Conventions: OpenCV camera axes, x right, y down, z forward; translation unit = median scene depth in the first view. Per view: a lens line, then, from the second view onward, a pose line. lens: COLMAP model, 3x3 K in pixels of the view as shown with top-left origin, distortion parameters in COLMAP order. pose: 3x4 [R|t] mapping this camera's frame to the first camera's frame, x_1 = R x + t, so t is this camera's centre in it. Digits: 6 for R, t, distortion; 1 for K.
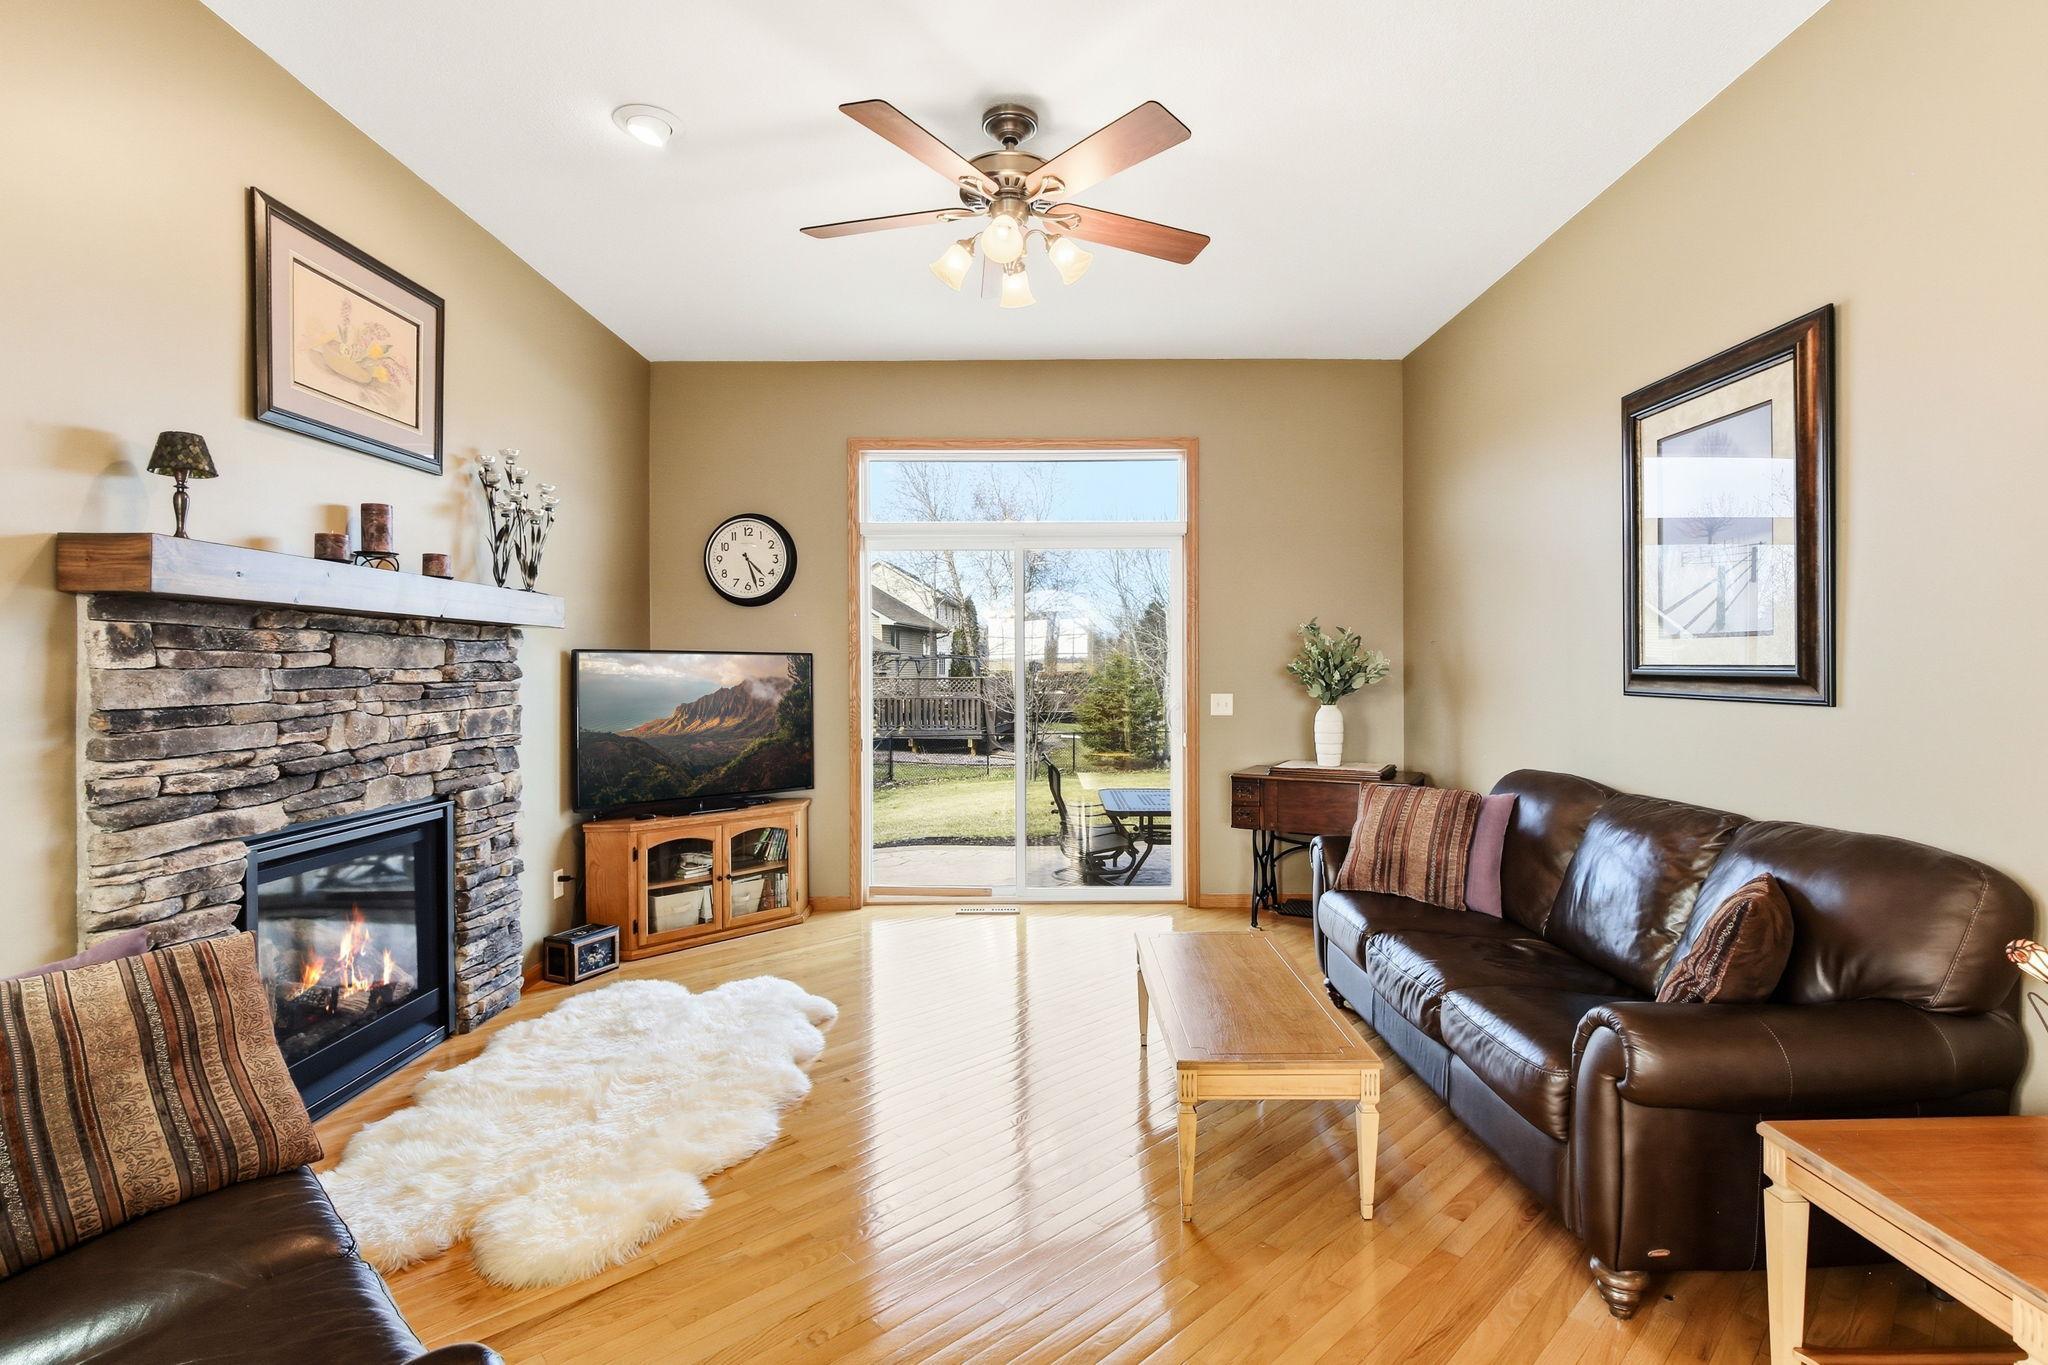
lens RADIAL K [[1008.7, 0, 1055.5], [0, 1008.7, 673.5], [0, 0, 1]] dist [-0.028806, 0.004574]
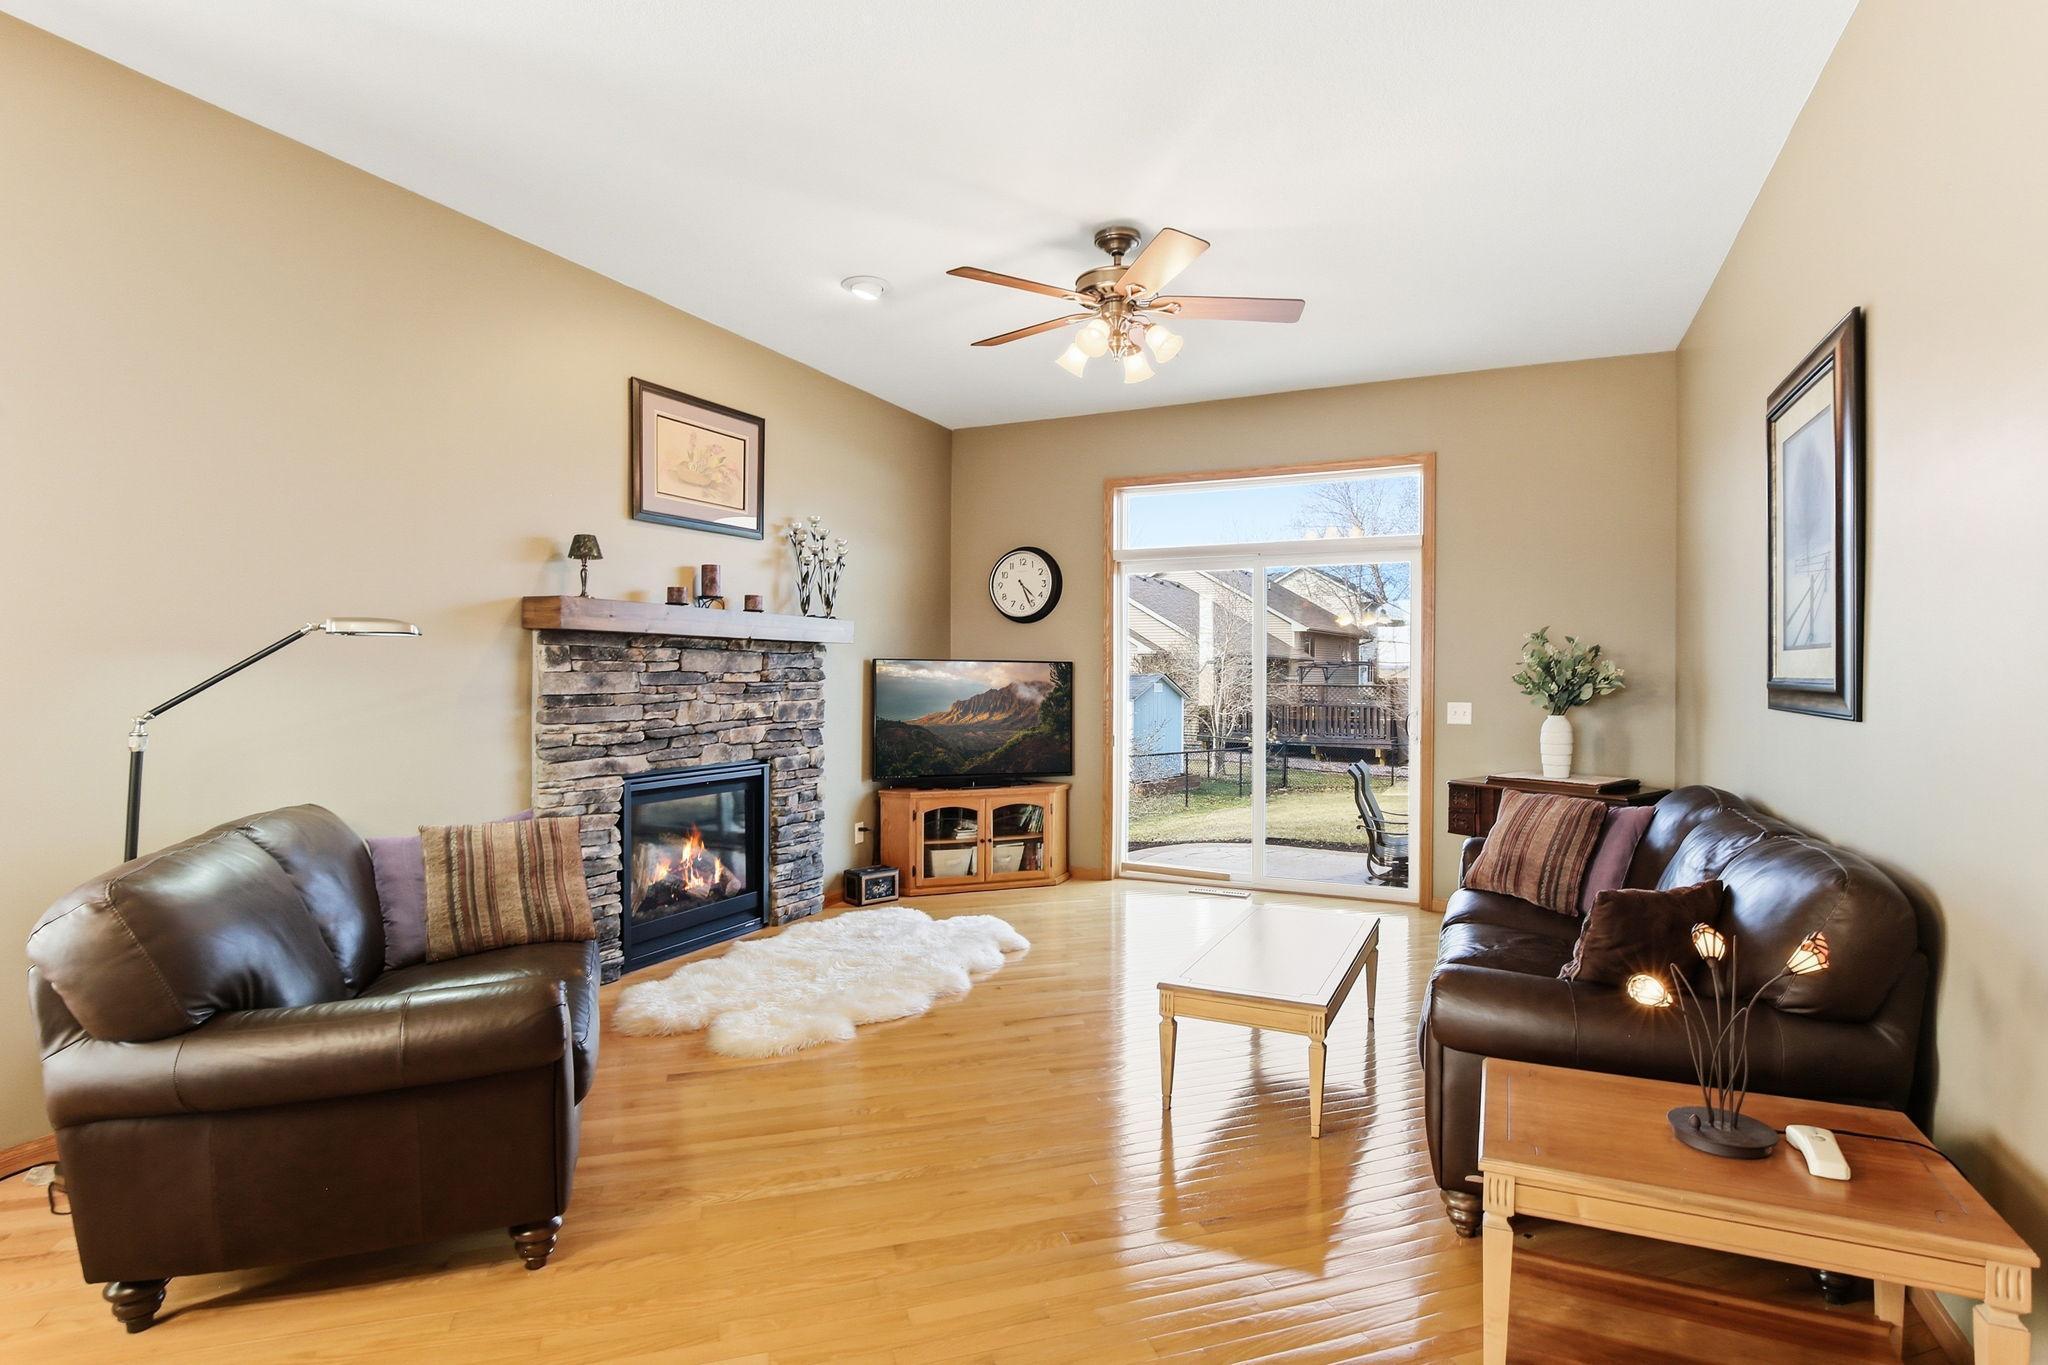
lens RADIAL K [[1008.7, 0, 1044.0], [0, 1008.7, 681.2], [0, 0, 1]] dist [-0.028806, 0.004574]
pose [[0.911006, 0.010292, -0.412264, 0.354687], [-0.009647, 0.999947, 0.003646, -0.001803], [0.412280, 0.000655, 0.911057, -0.162414]]
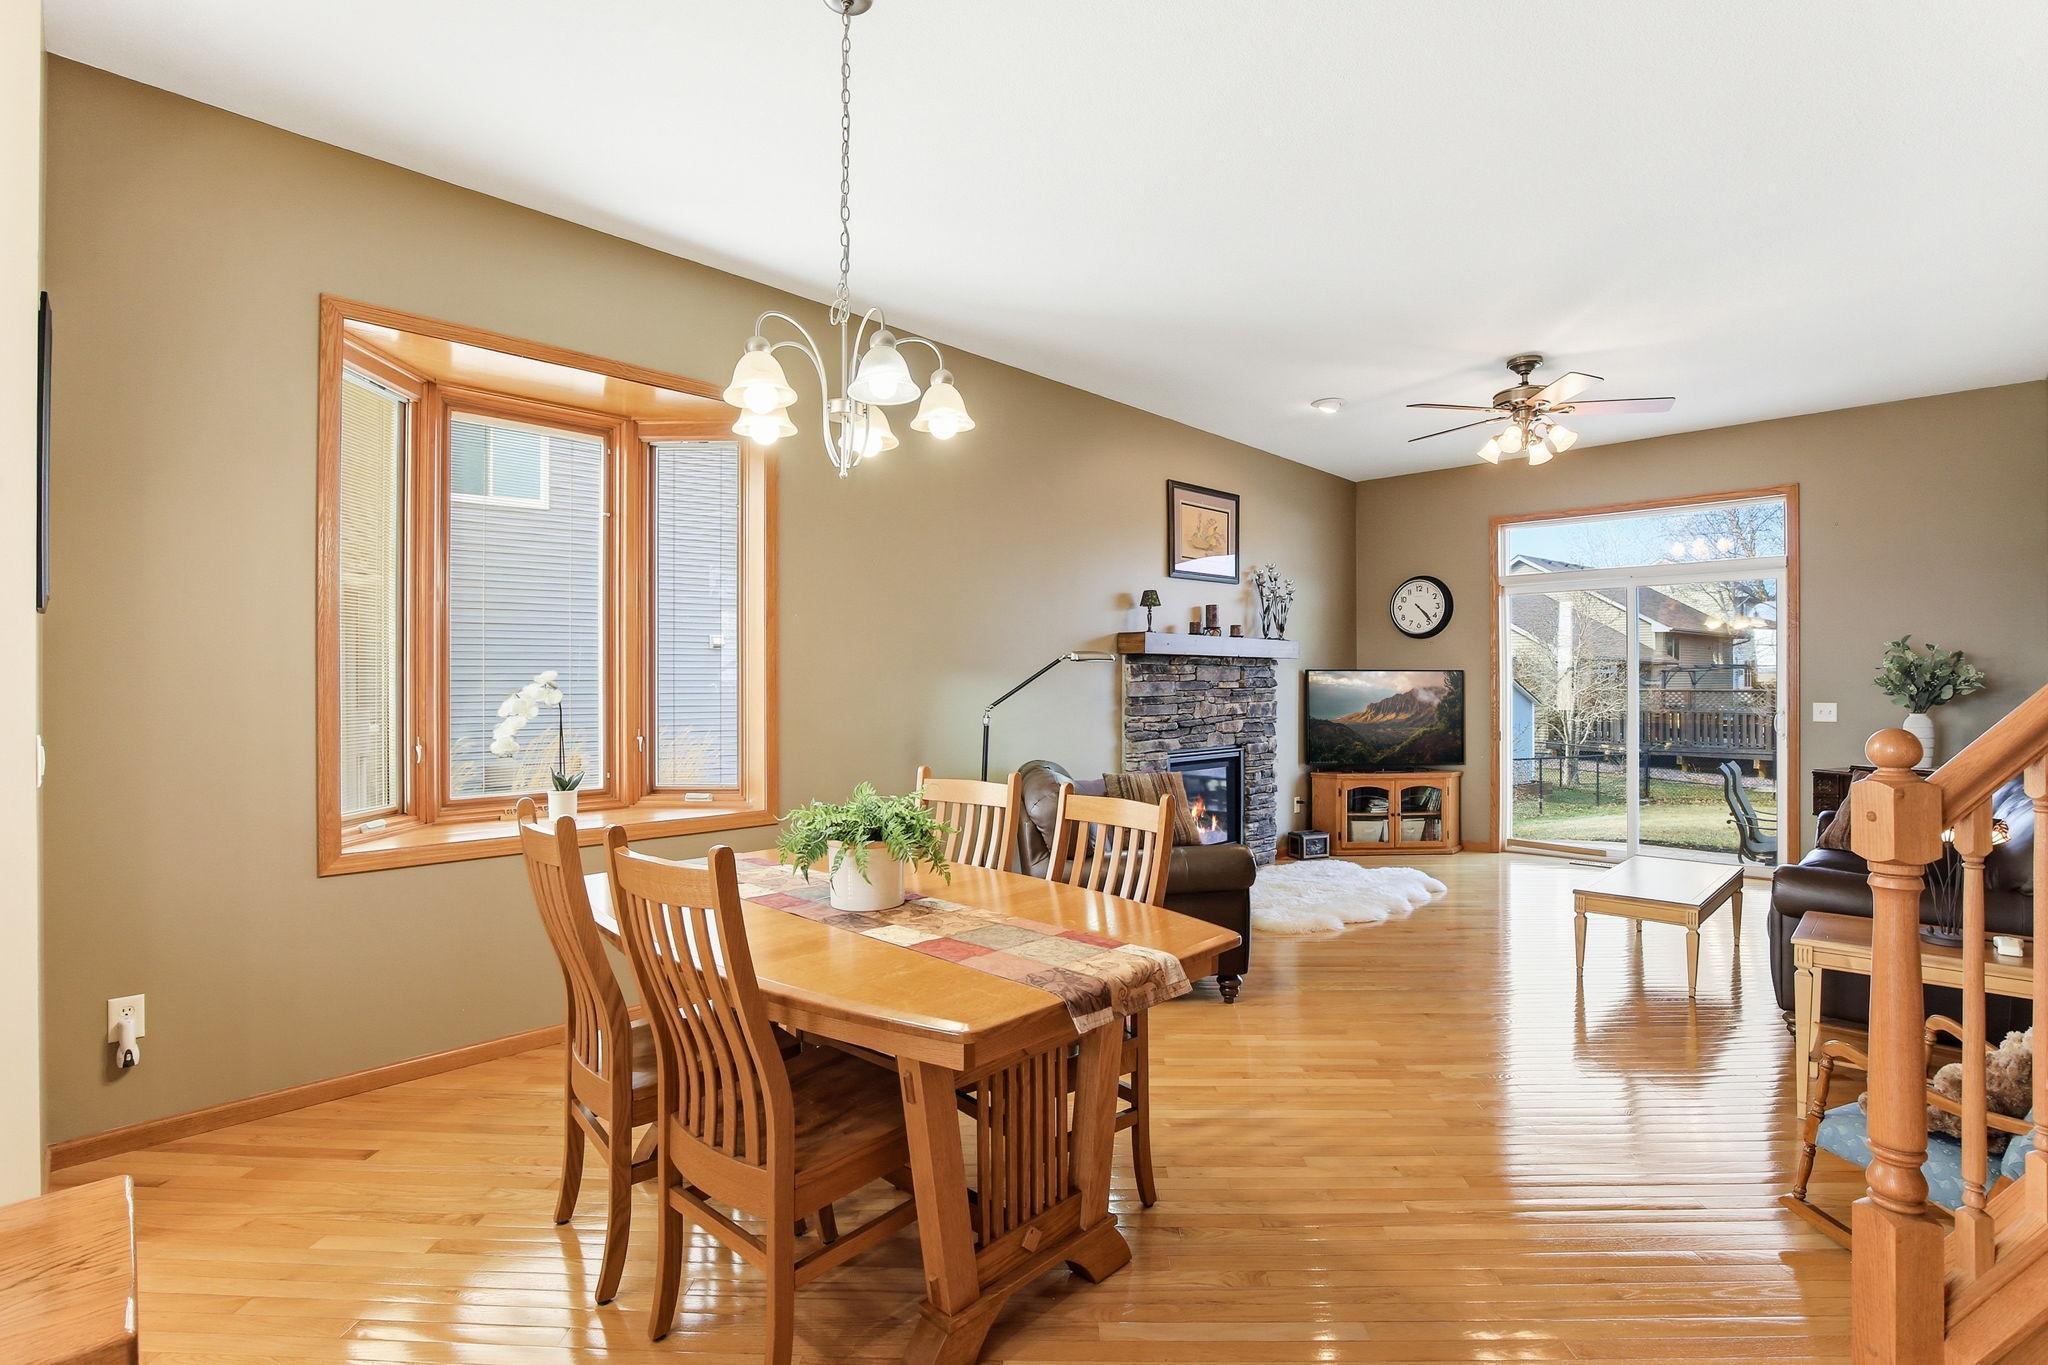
lens RADIAL K [[1008.7, 0, 1106.4], [0, 1008.7, 682.4], [0, 0, 1]] dist [-0.028806, 0.004574]
pose [[0.775910, 0.001070, -0.630842, 0.433633], [-0.002565, 0.999996, -0.001459, 0.000982], [0.630838, 0.002750, 0.775910, -0.702500]]
